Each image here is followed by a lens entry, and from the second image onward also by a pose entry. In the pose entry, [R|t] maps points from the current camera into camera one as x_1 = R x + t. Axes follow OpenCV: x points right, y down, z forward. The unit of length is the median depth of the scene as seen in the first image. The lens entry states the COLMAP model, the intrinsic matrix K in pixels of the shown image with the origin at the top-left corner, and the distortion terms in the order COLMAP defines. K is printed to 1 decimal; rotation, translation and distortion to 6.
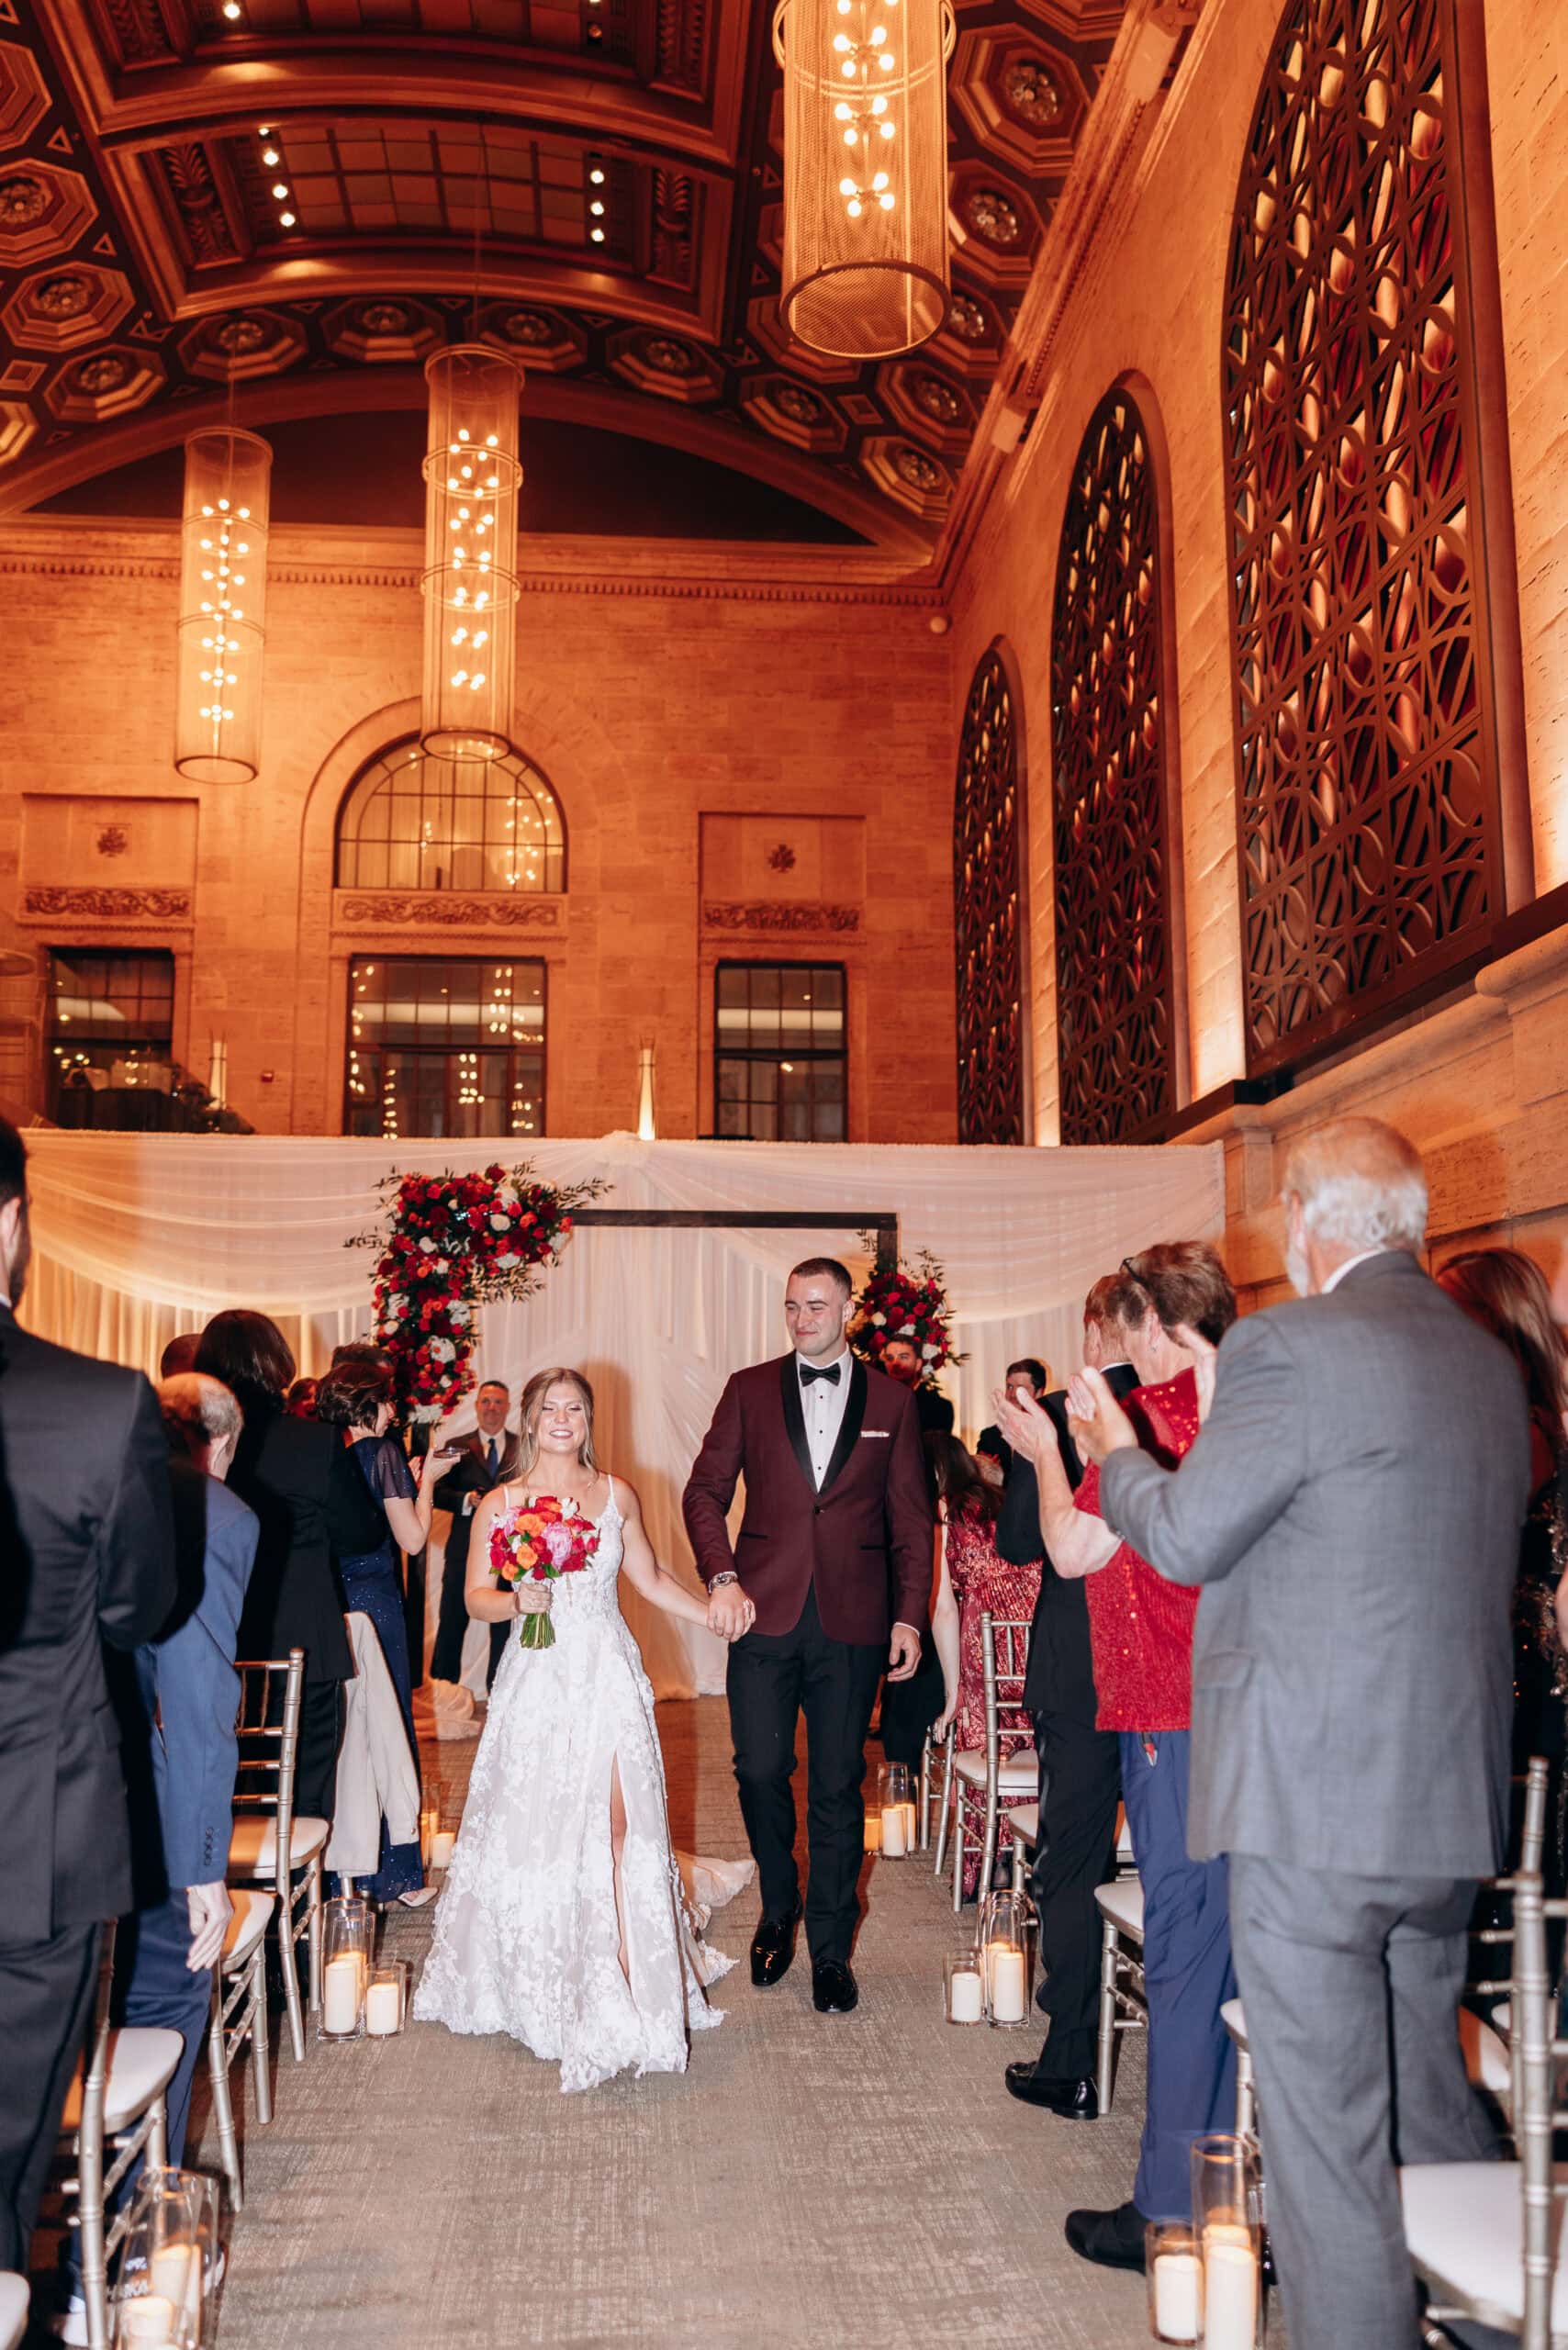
lens RADIAL K [[1947.3, 0, 768.6], [0, 1947.3, 1148.8], [0, 0, 1]] dist [0.012261, -0.030965]
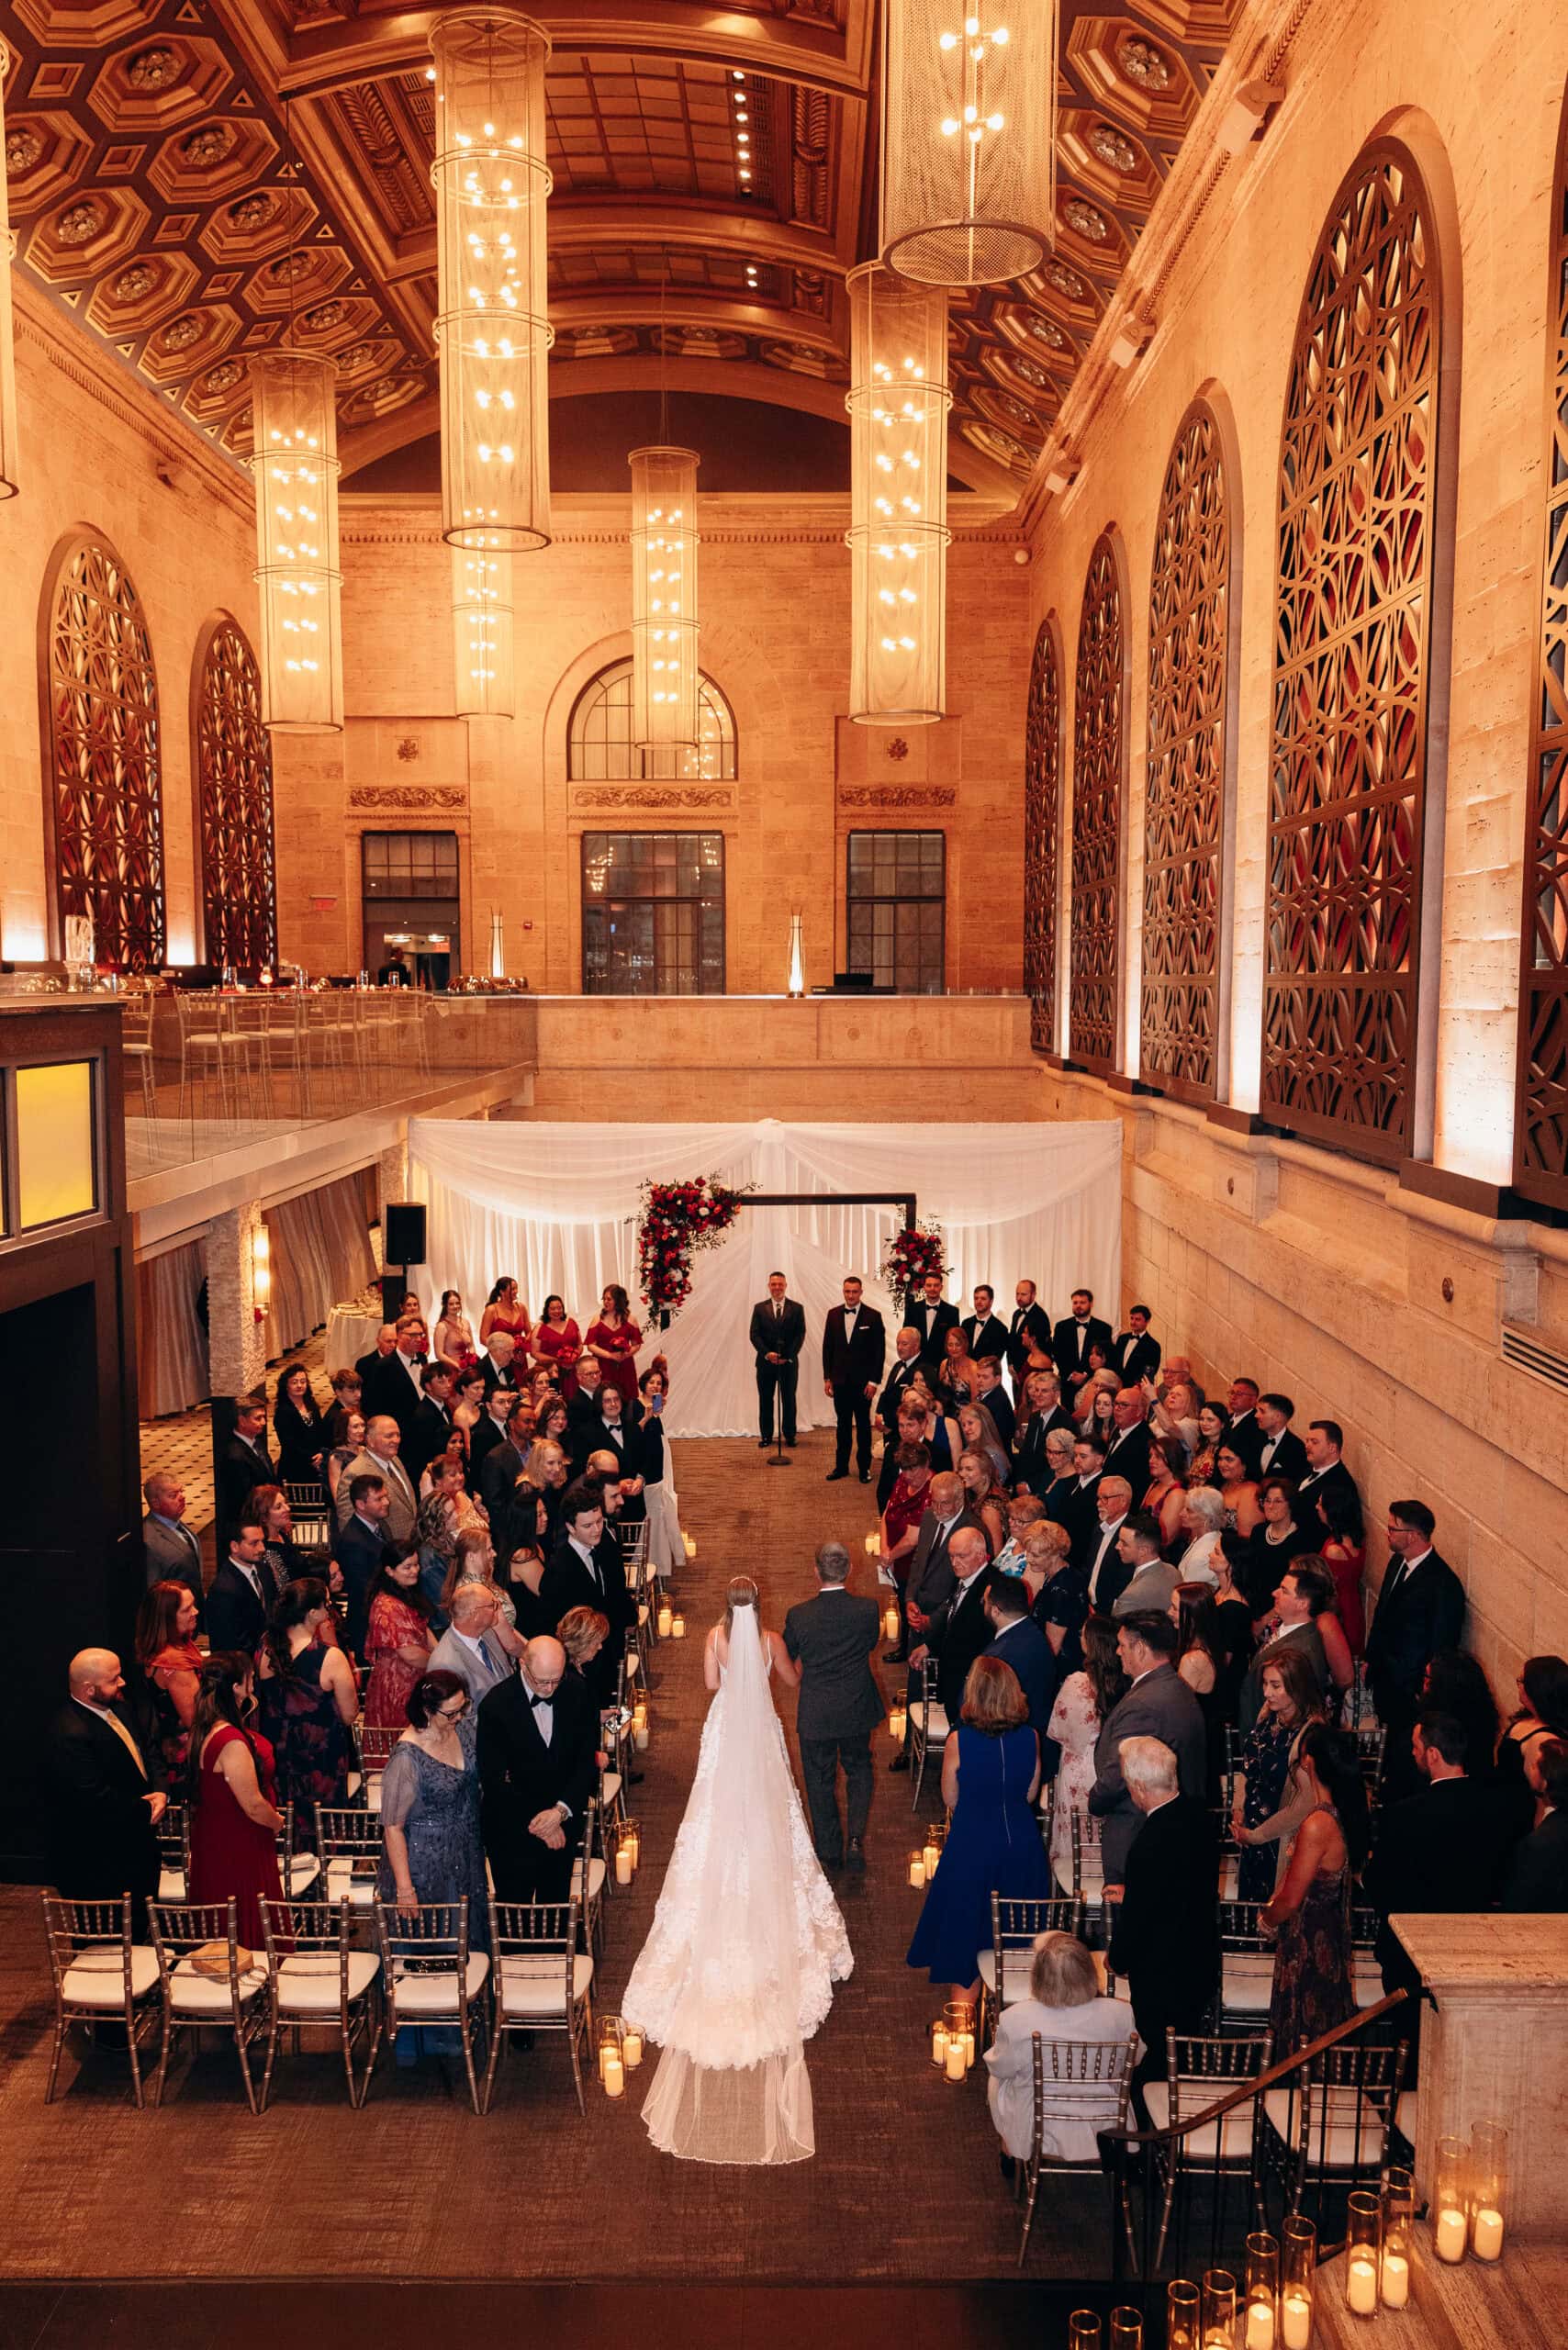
lens RADIAL K [[1871.9, 0, 772.2], [0, 1871.9, 1174.5], [0, 0, 1]] dist [0.016254, -0.031677]
pose [[0.995919, 0.009230, -0.089776, 0.041764], [0.013568, 0.968136, 0.250058, -0.202922], [0.089224, -0.250255, 0.964060, -0.337794]]
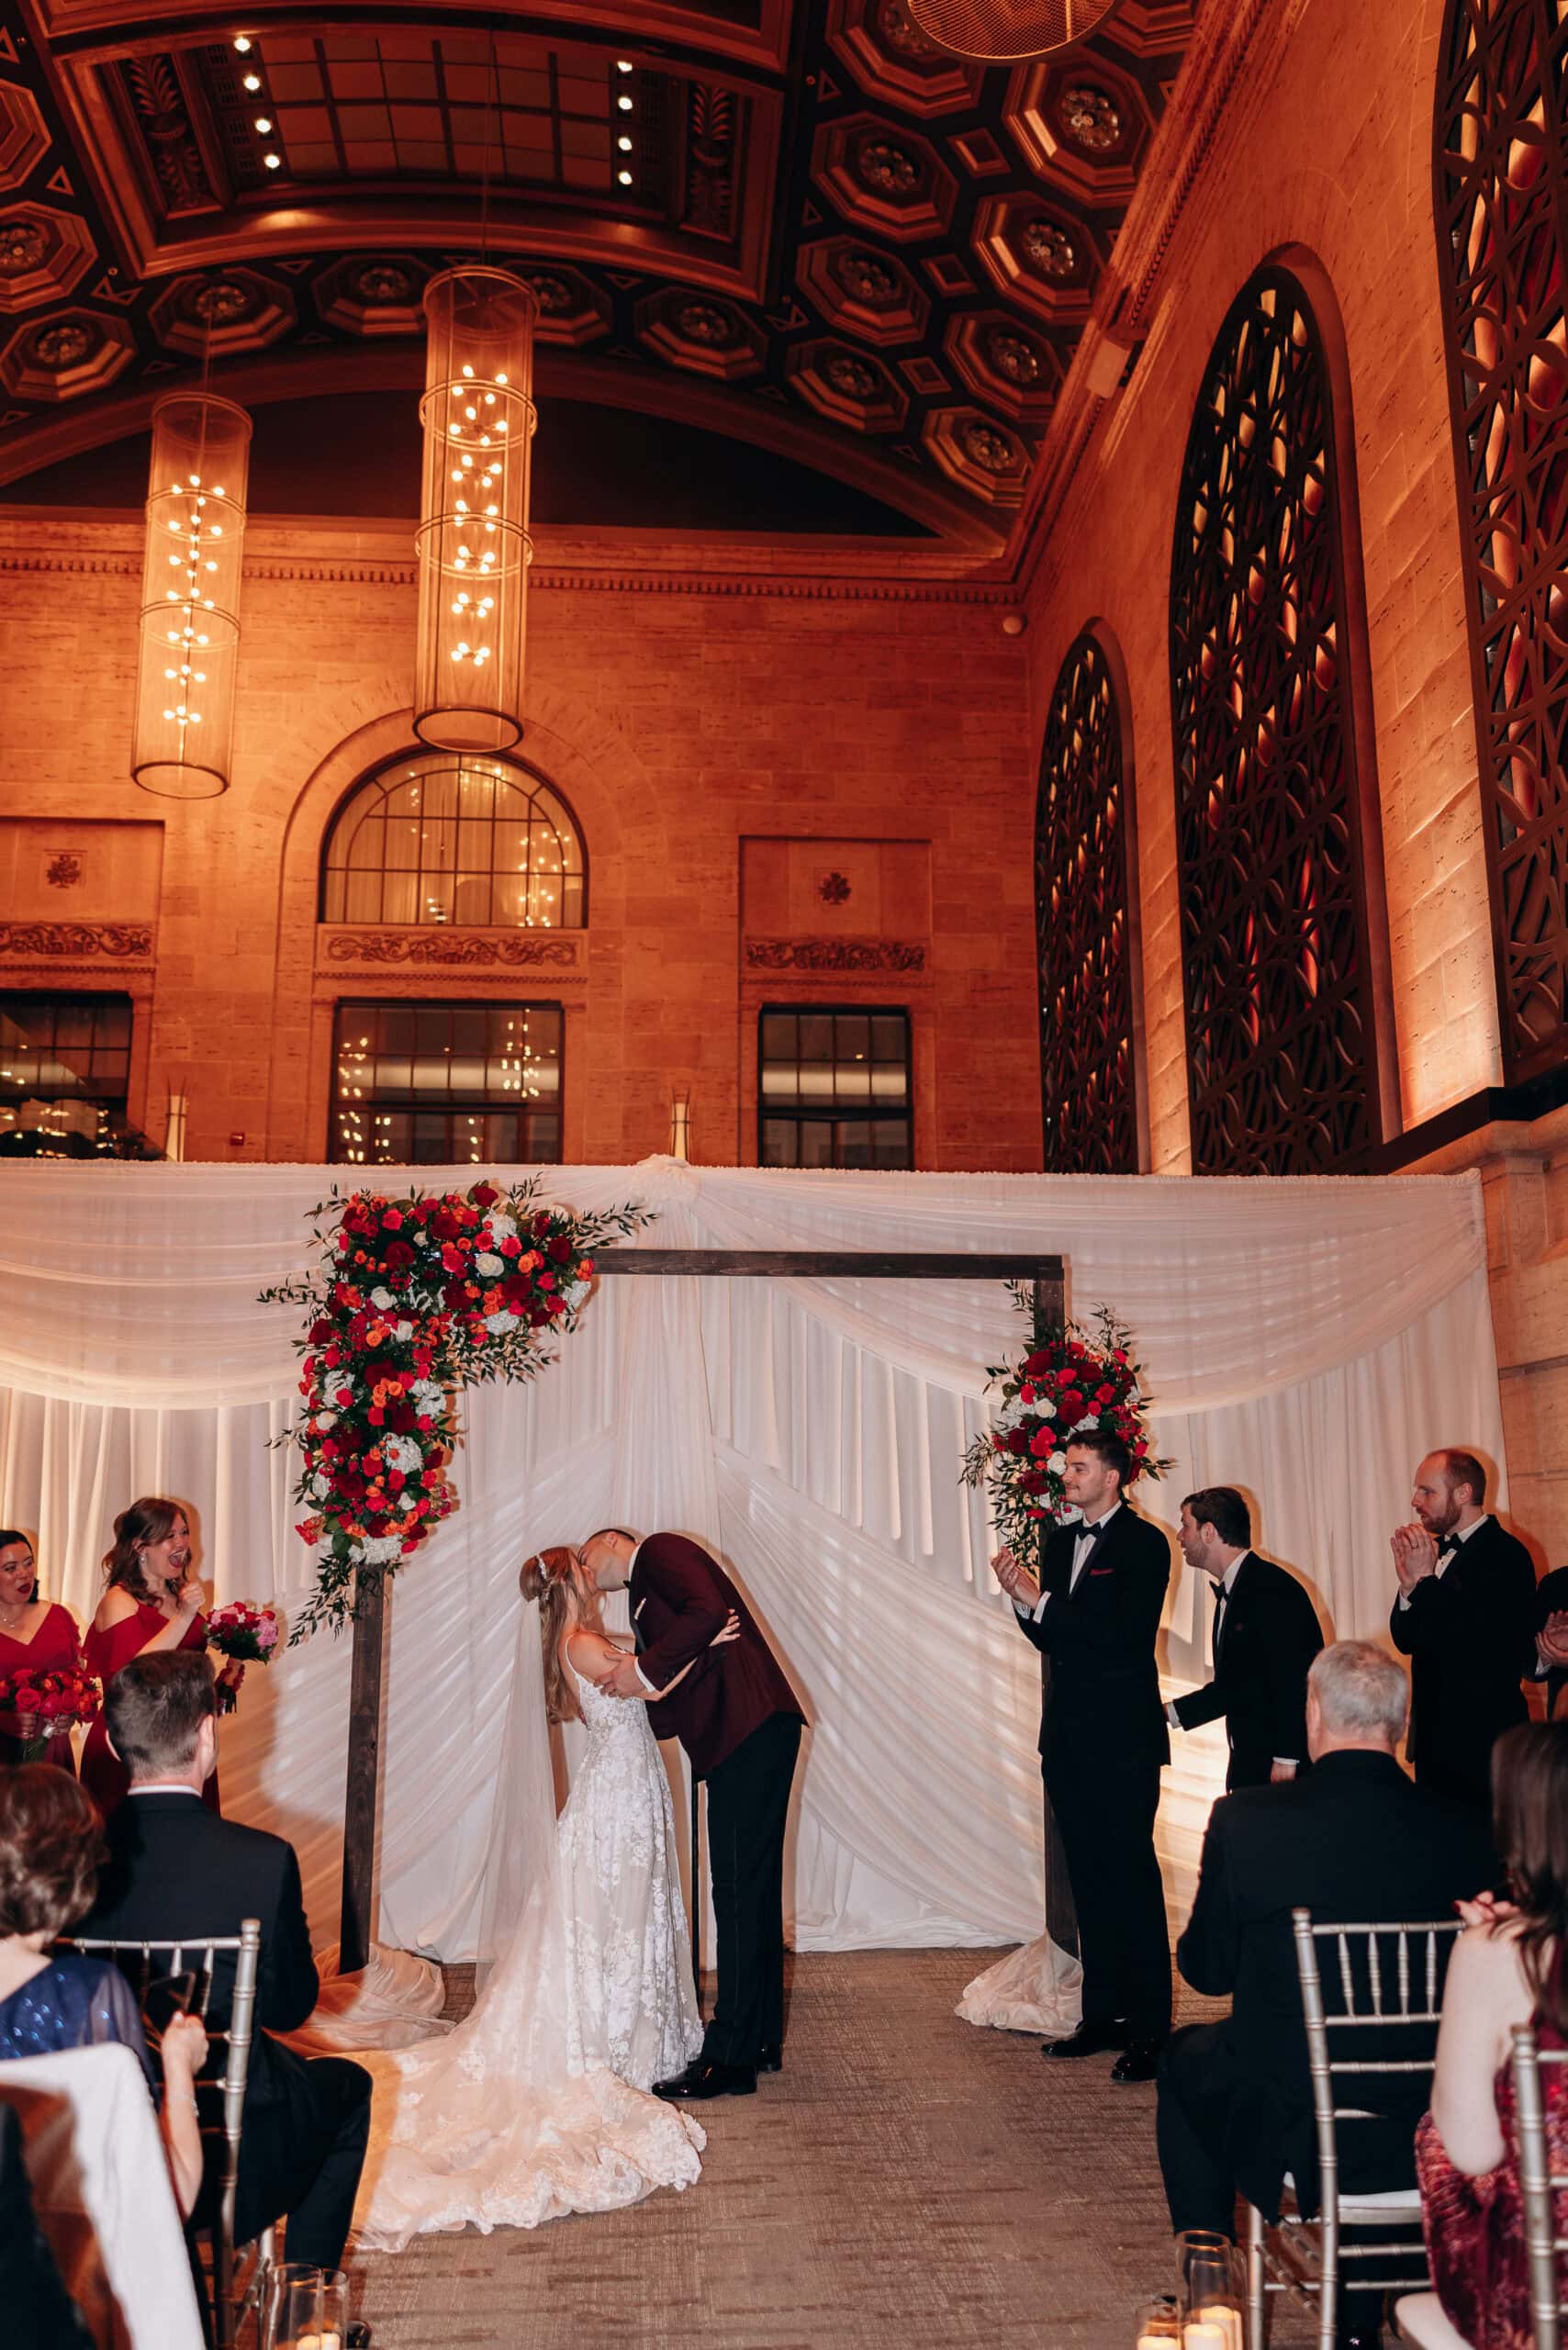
lens RADIAL K [[1978.9, 0, 763.6], [0, 1978.9, 1125.3], [0, 0, 1]] dist [0.009602, -0.018757]
pose [[0.999909, -0.002909, -0.013144, -0.014666], [0.002025, 0.997765, -0.066796, 0.015772], [0.013309, 0.066763, 0.997680, 0.137477]]
